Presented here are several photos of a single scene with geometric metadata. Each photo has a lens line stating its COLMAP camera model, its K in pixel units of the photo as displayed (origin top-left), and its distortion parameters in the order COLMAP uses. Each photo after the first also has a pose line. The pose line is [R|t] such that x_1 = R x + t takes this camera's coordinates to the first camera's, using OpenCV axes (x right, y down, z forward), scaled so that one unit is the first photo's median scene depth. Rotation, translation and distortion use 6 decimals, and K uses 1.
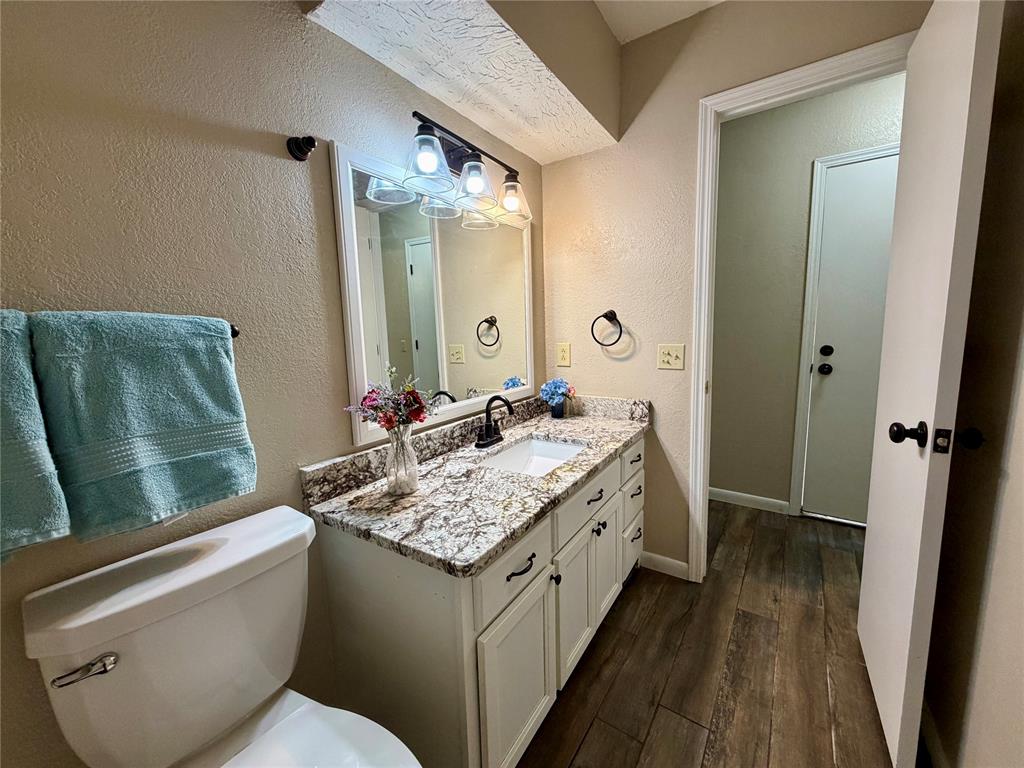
lens RADIAL K [[407.3, 0, 510.4], [0, 407.3, 383.8], [0, 0, 1]] dist [-0.000021, 0.000086]
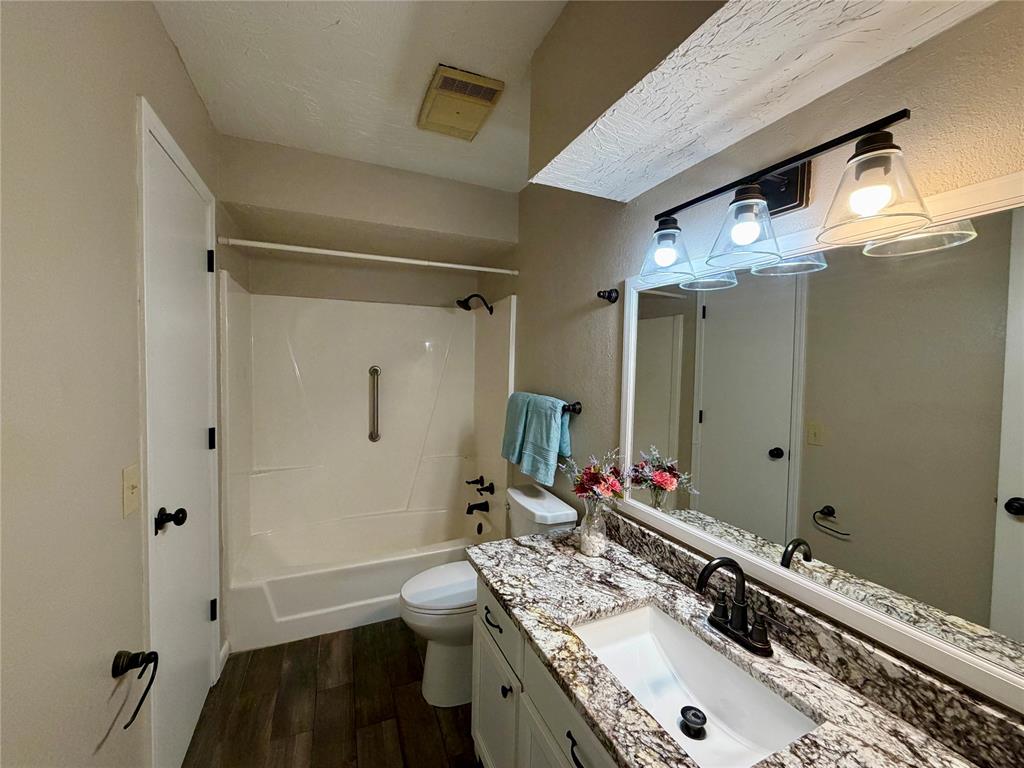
lens RADIAL K [[407.3, 0, 510.4], [0, 407.3, 383.8], [0, 0, 1]] dist [-0.000021, 0.000086]
pose [[-0.532349, 0.056724, -0.844623, 0.830993], [-0.120609, 0.982491, 0.142001, -0.359554], [0.837889, 0.177463, -0.516187, 1.285233]]
